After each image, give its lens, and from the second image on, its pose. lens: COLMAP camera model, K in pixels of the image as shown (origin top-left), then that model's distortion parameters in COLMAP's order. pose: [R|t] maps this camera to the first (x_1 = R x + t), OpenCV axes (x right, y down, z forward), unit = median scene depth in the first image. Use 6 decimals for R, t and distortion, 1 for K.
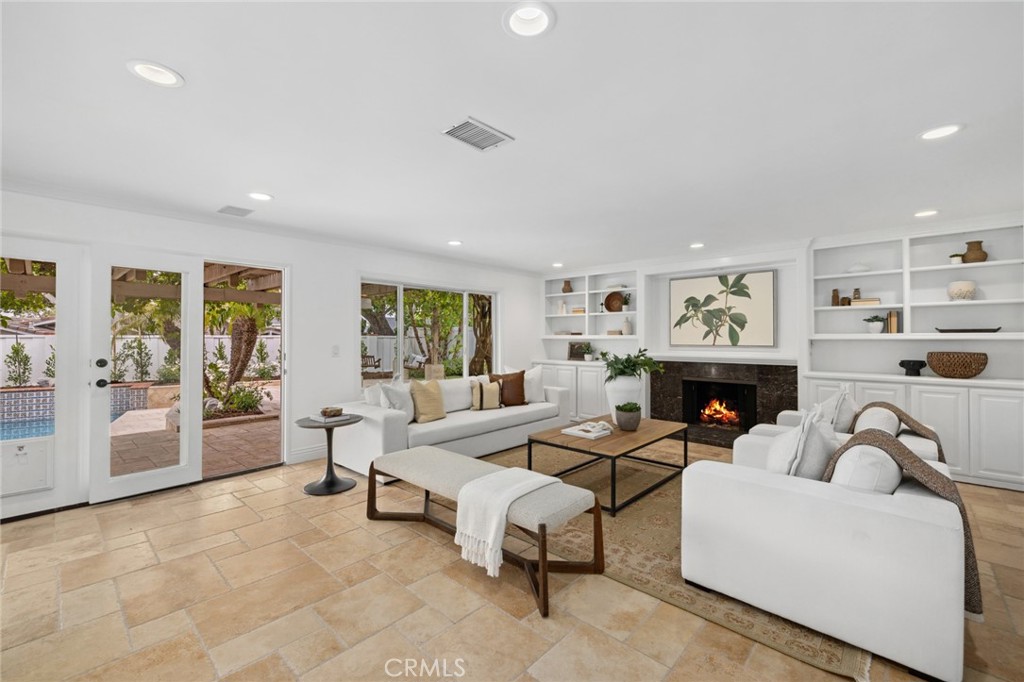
lens RADIAL K [[436.1, 0, 517.8], [0, 436.1, 338.9], [0, 0, 1]] dist [0.003927, -0.000067]
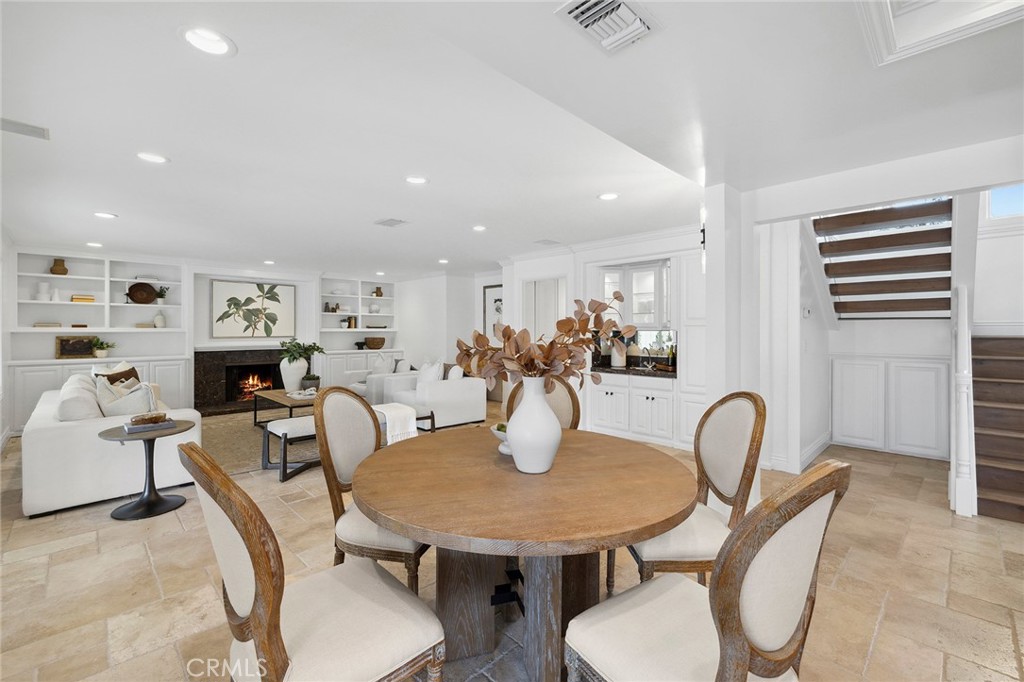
lens RADIAL K [[436.1, 0, 506.4], [0, 436.1, 332.2], [0, 0, 1]] dist [0.003927, -0.000067]
pose [[0.060061, -0.006279, 0.998175, -0.825390], [0.000336, 0.999980, 0.006270, -0.006192], [-0.998195, -0.000041, 0.060062, 0.171042]]
